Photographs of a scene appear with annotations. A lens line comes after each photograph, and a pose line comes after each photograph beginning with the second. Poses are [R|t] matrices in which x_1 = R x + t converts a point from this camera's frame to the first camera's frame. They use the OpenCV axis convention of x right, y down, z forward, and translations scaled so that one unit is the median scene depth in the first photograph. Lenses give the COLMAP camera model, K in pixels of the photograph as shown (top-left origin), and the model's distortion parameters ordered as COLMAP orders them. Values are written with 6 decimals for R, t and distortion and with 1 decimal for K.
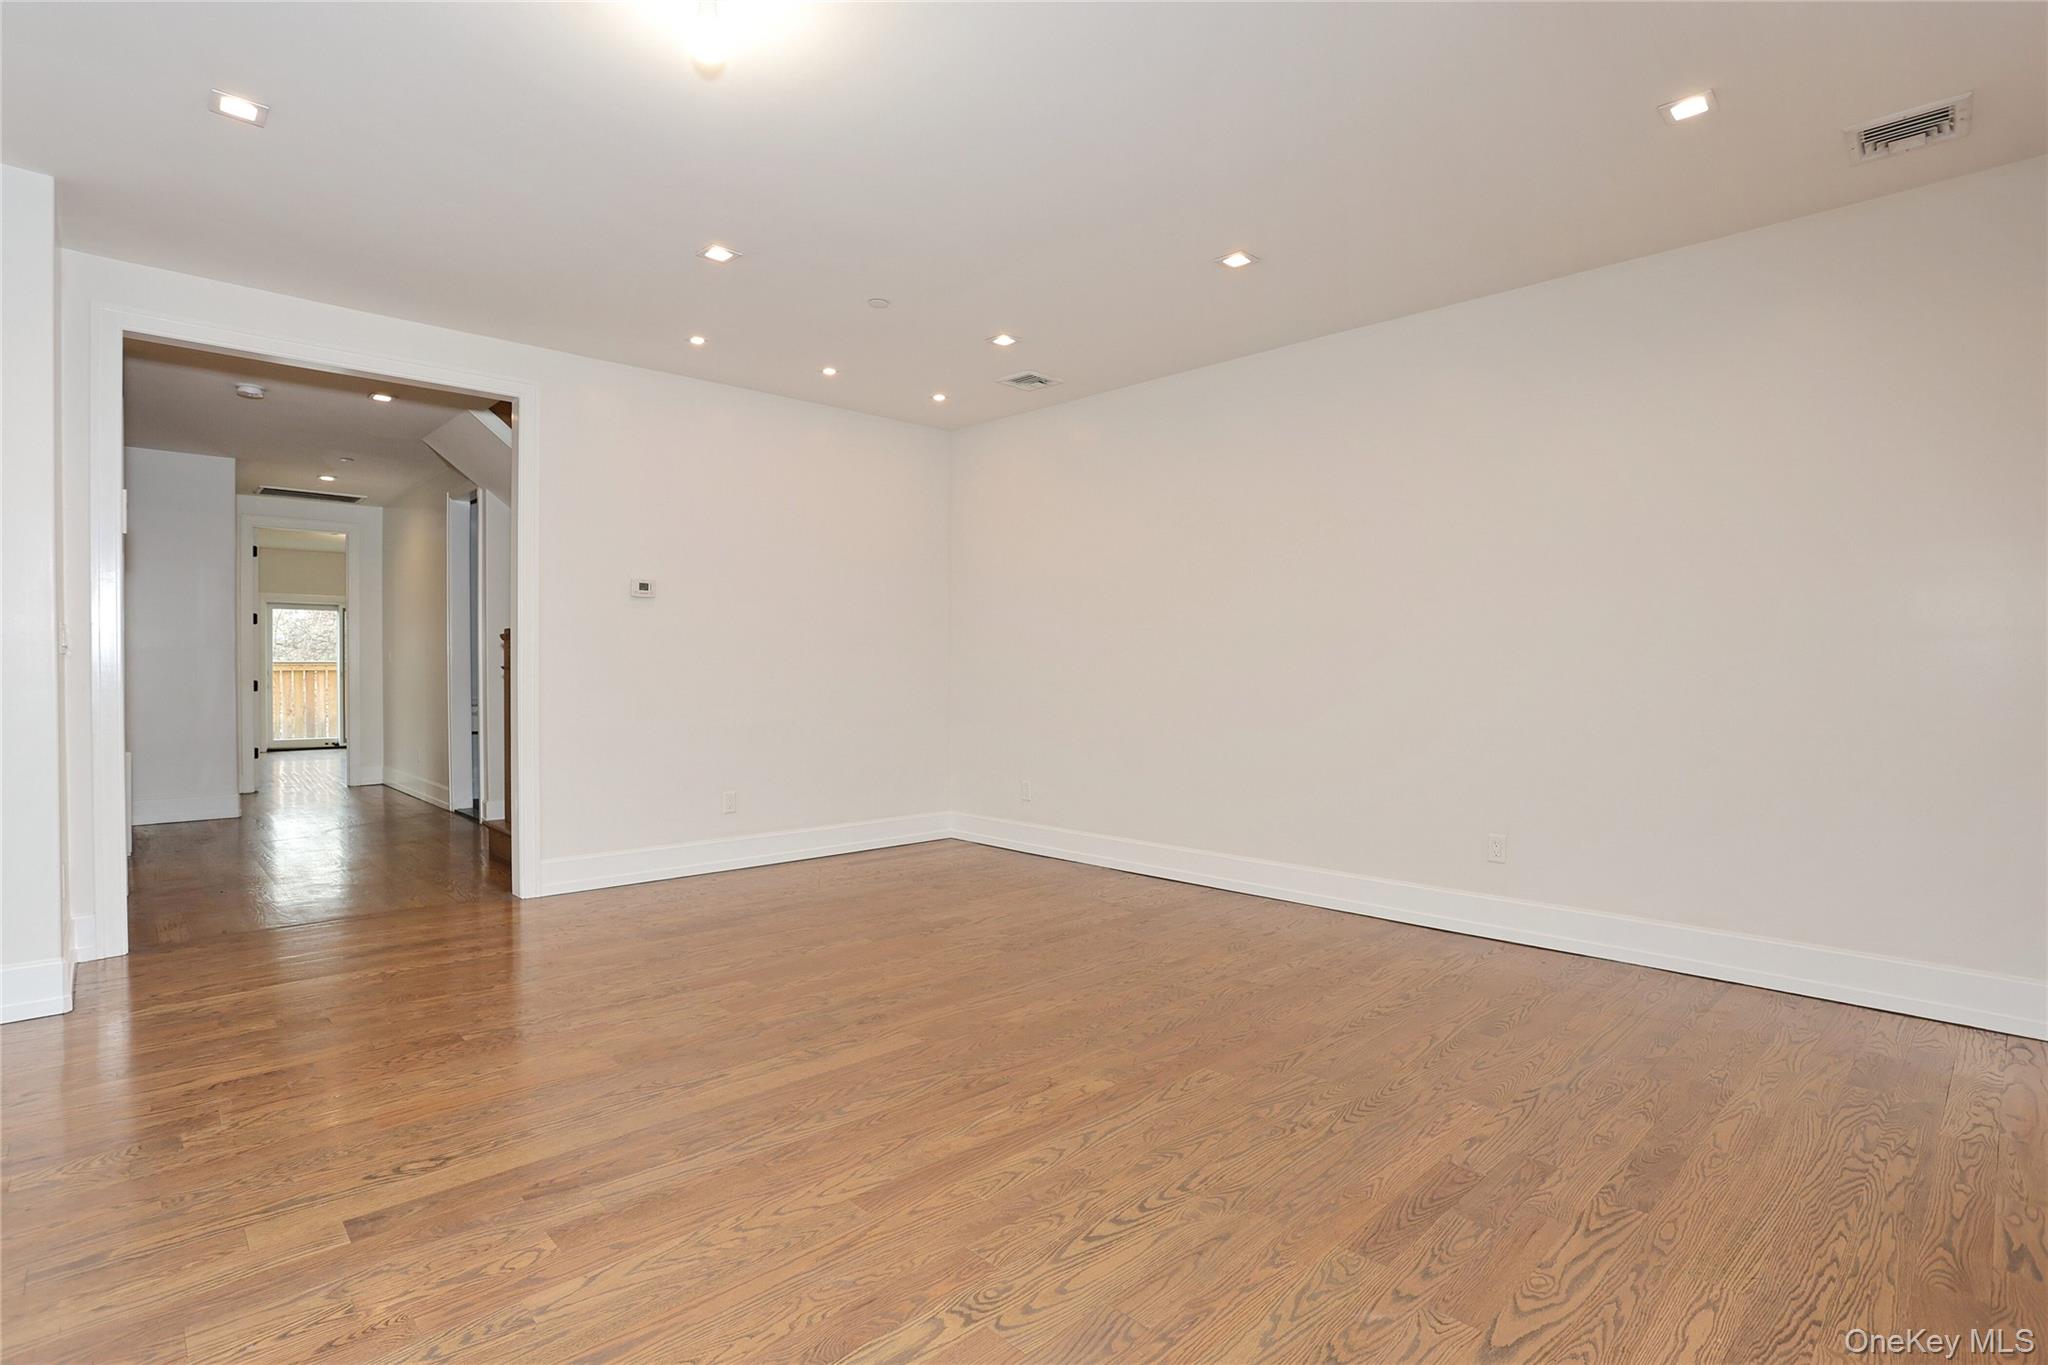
lens RADIAL K [[1020.5, 0, 1022.4], [0, 1020.5, 679.4], [0, 0, 1]] dist [-0.024354, 0.002723]
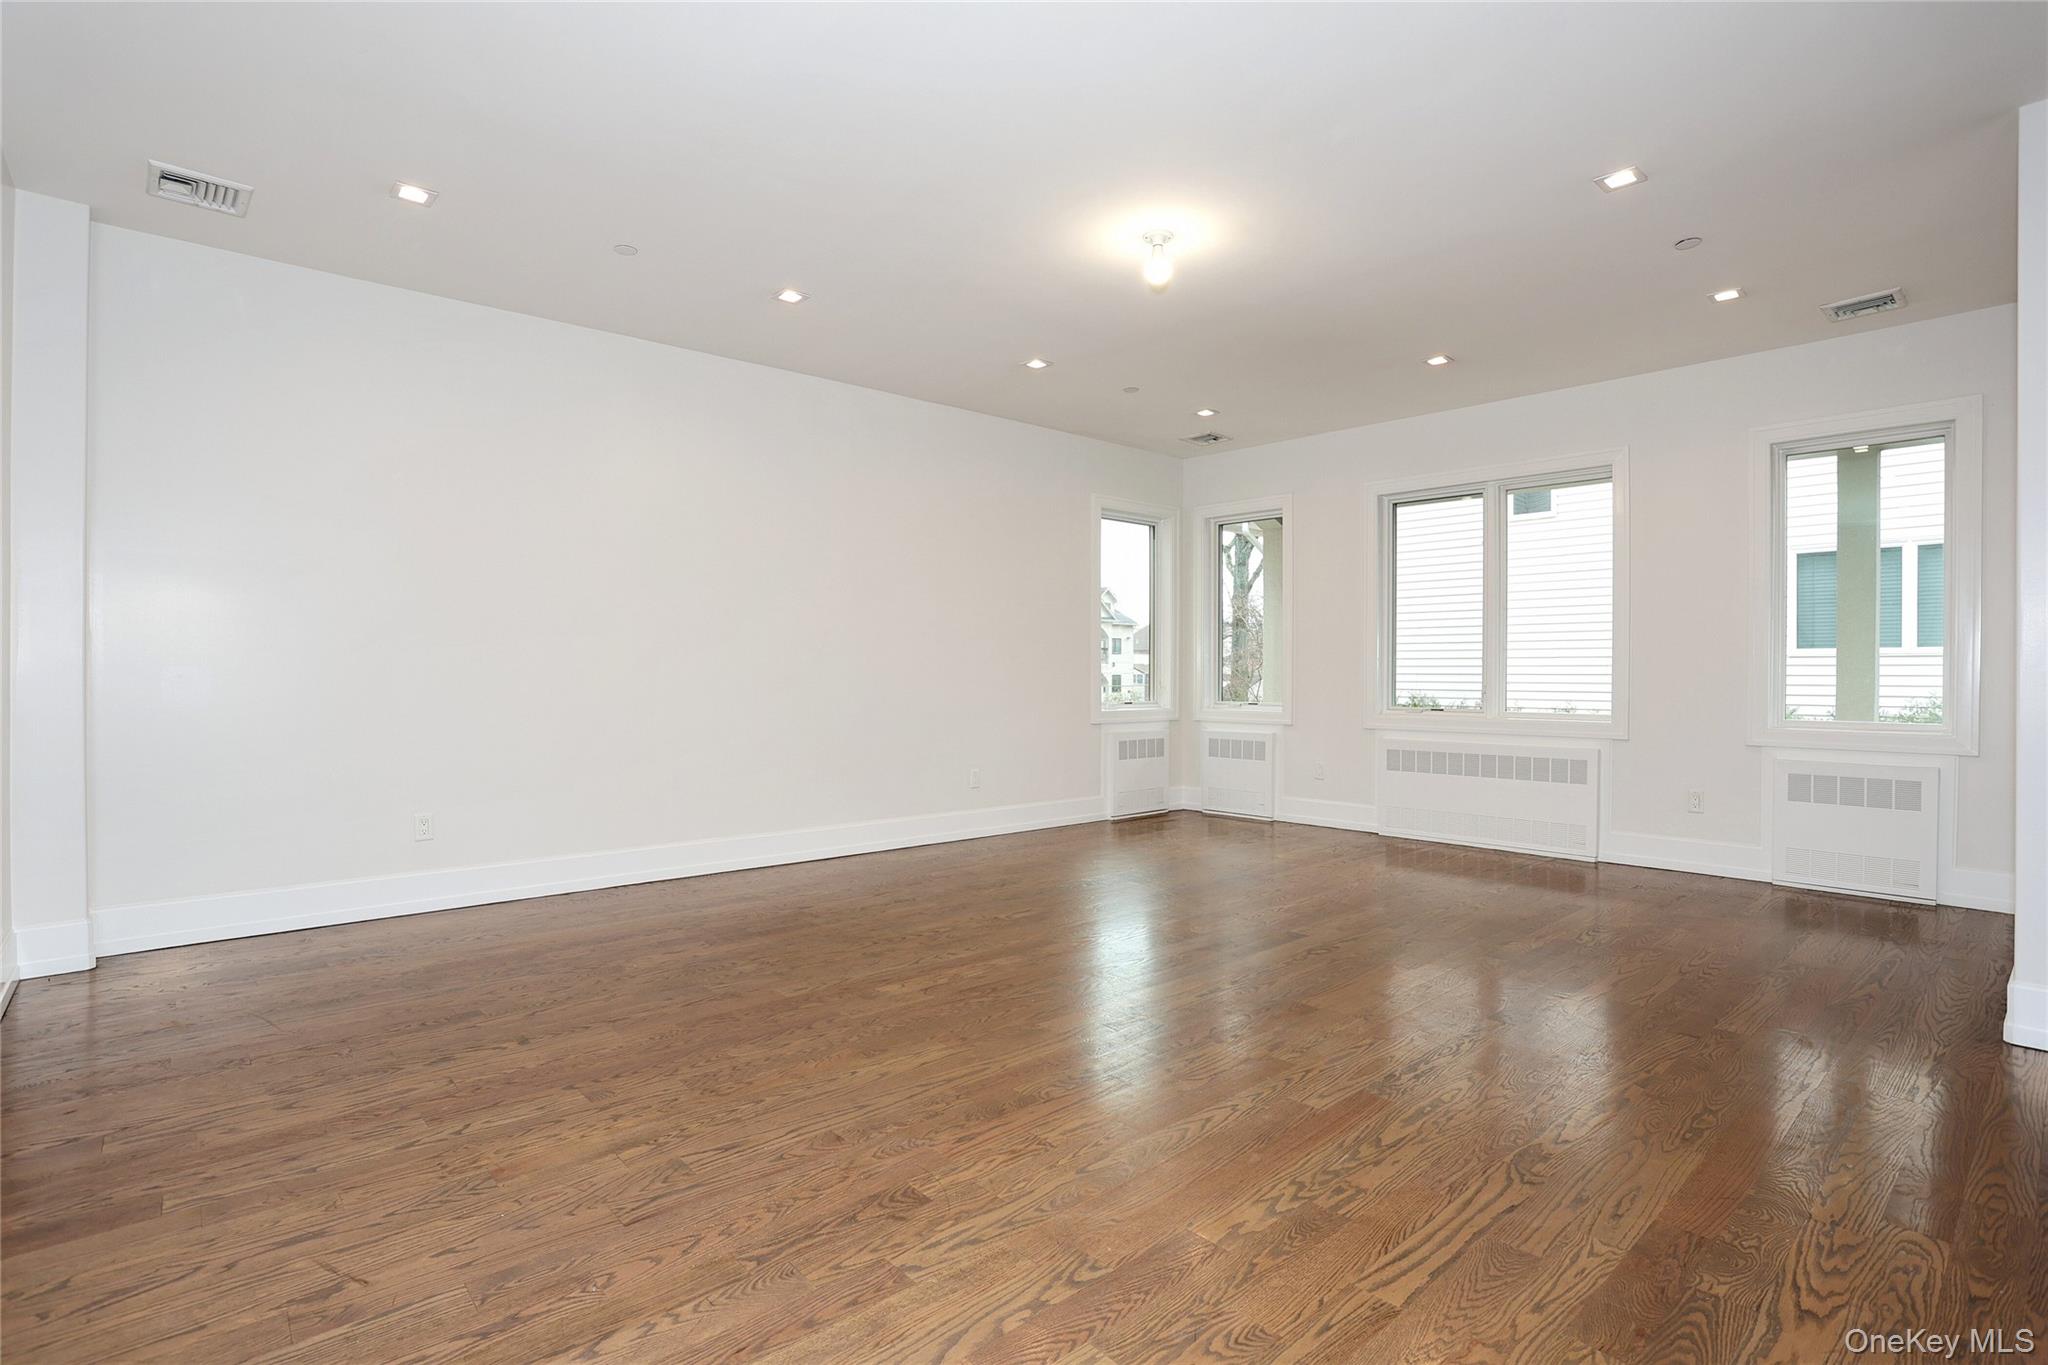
lens RADIAL K [[1020.5, 0, 1026.0], [0, 1020.5, 674.3], [0, 0, 1]] dist [-0.024354, 0.002723]
pose [[-0.999477, -0.003122, 0.032179, -0.108862], [-0.002683, 0.999903, 0.013691, -0.001414], [-0.032218, 0.013597, -0.999388, 1.841222]]
